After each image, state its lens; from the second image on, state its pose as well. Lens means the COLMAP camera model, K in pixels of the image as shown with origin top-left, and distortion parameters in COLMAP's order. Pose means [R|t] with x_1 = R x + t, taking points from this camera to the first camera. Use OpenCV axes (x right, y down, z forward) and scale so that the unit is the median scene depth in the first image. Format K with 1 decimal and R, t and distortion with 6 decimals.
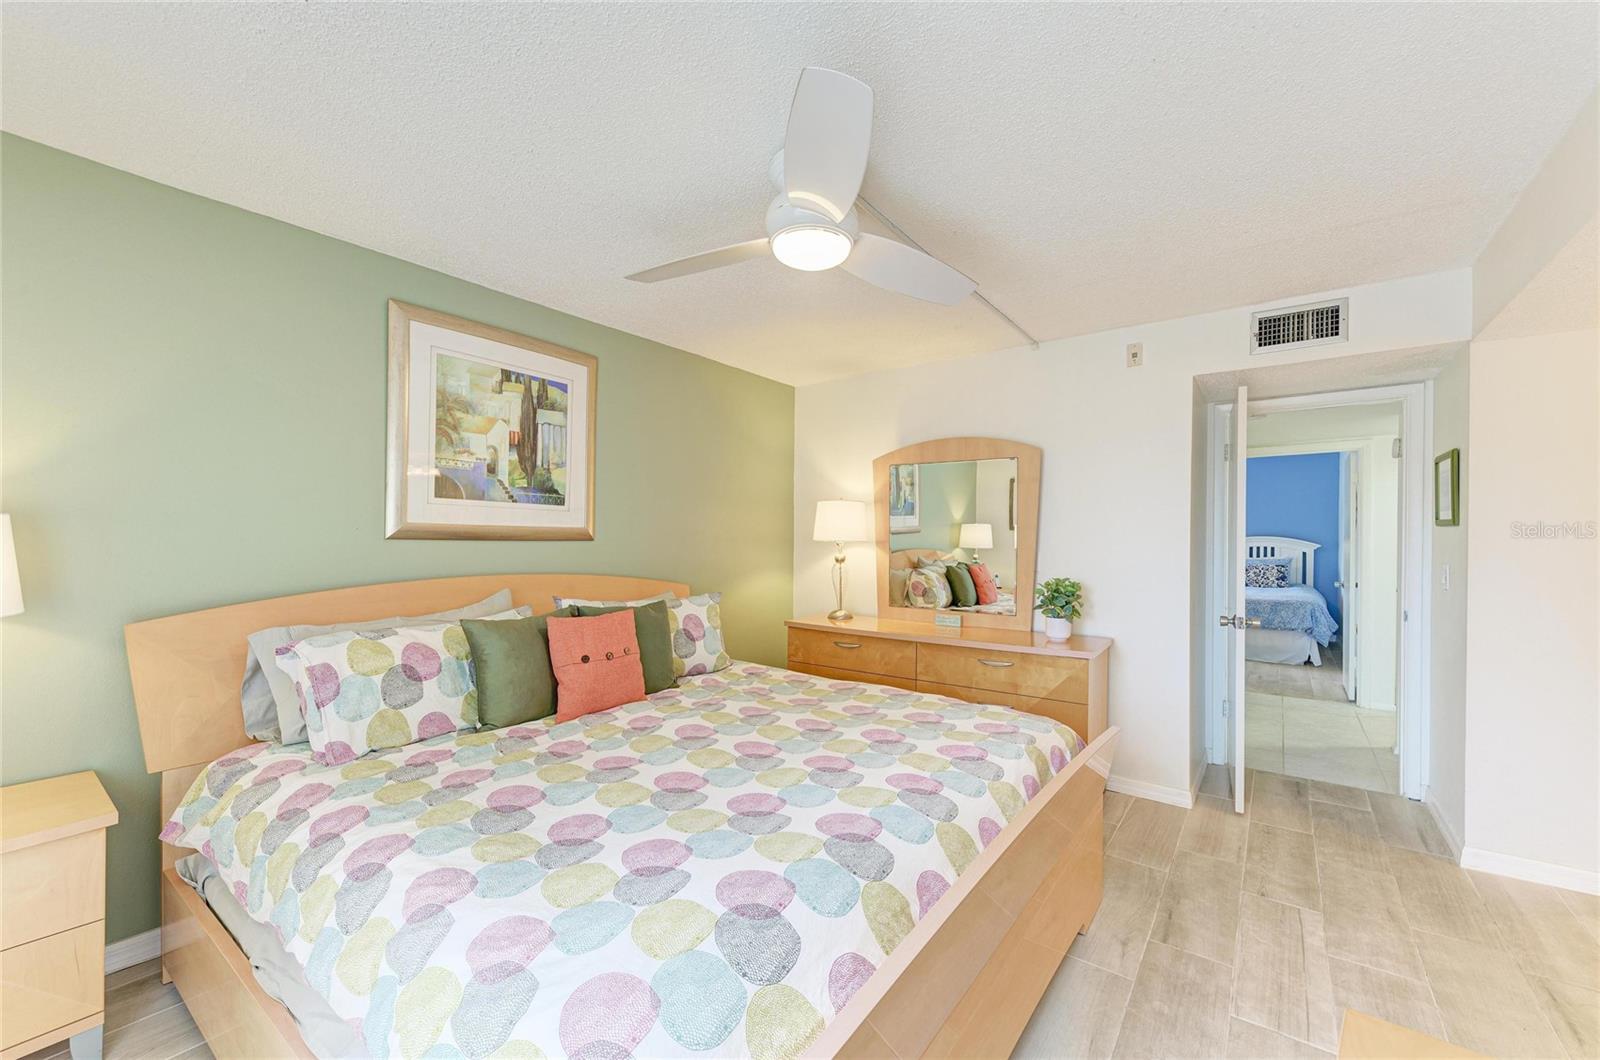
lens RADIAL K [[630.8, 0, 810.2], [0, 630.8, 544.1], [0, 0, 1]] dist [0.008934, -0.005454]
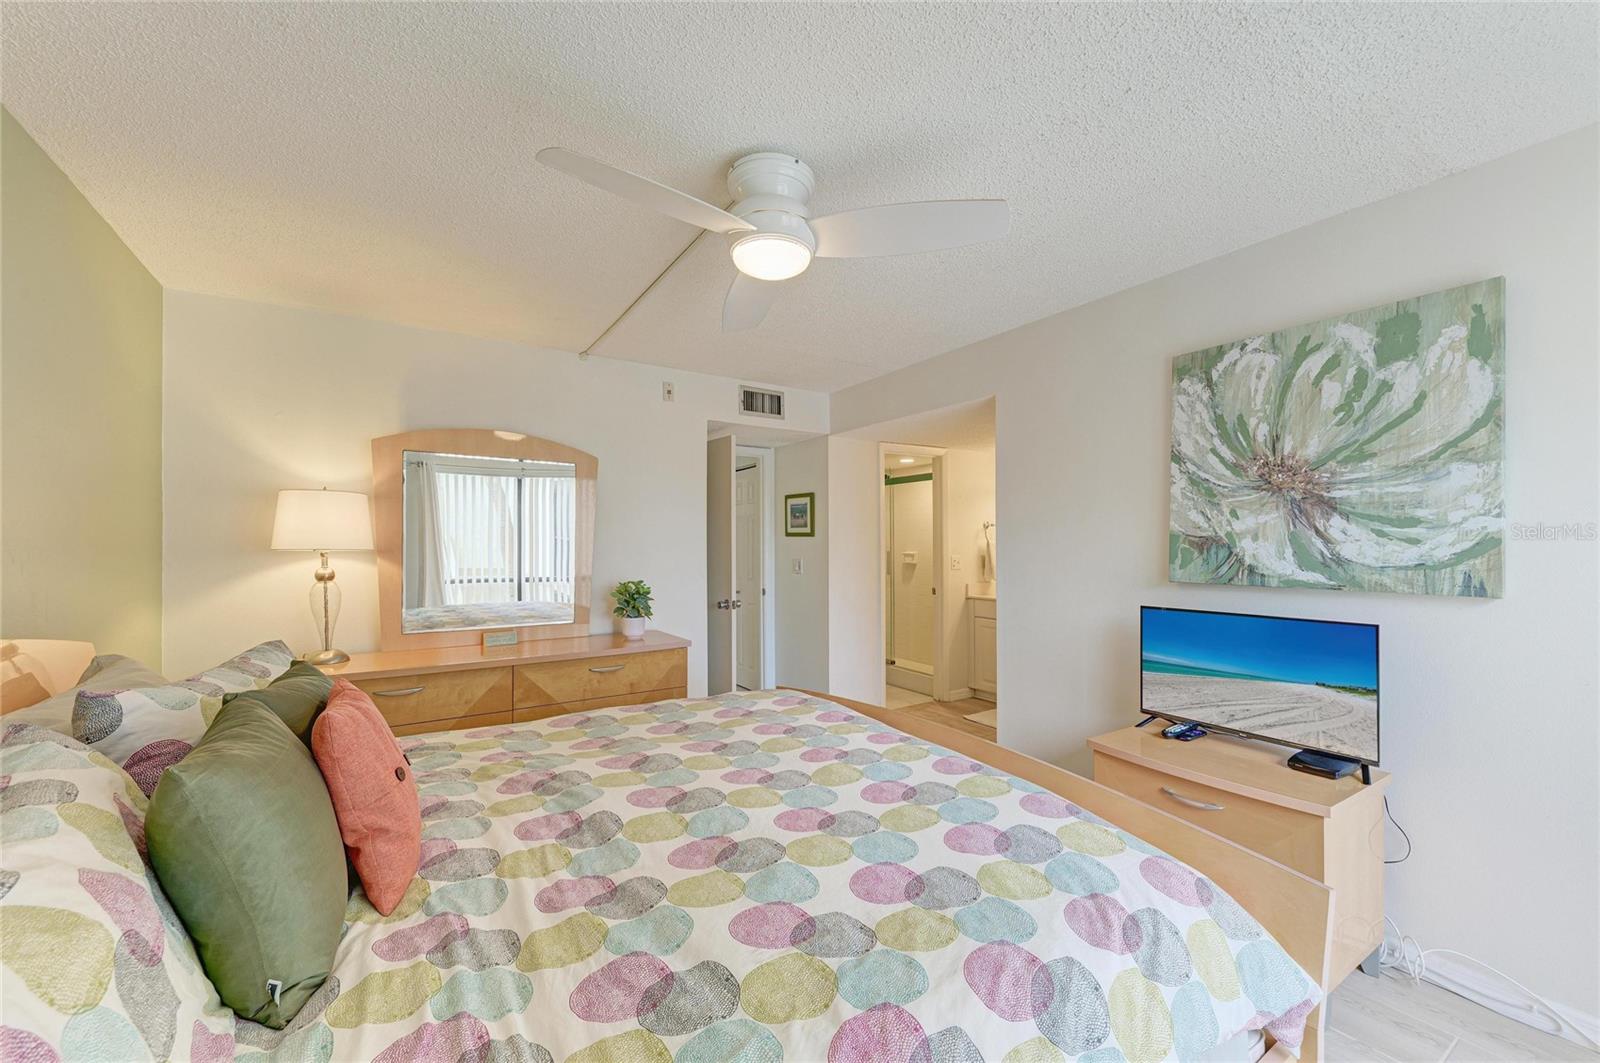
lens RADIAL K [[624.1, 0, 809.7], [0, 624.1, 541.3], [0, 0, 1]] dist [0.009752, -0.006005]
pose [[0.351151, -0.003017, 0.936314, -0.609787], [0.011516, 0.999933, -0.001097, -0.011290], [-0.936248, 0.011167, 0.351162, 0.397413]]
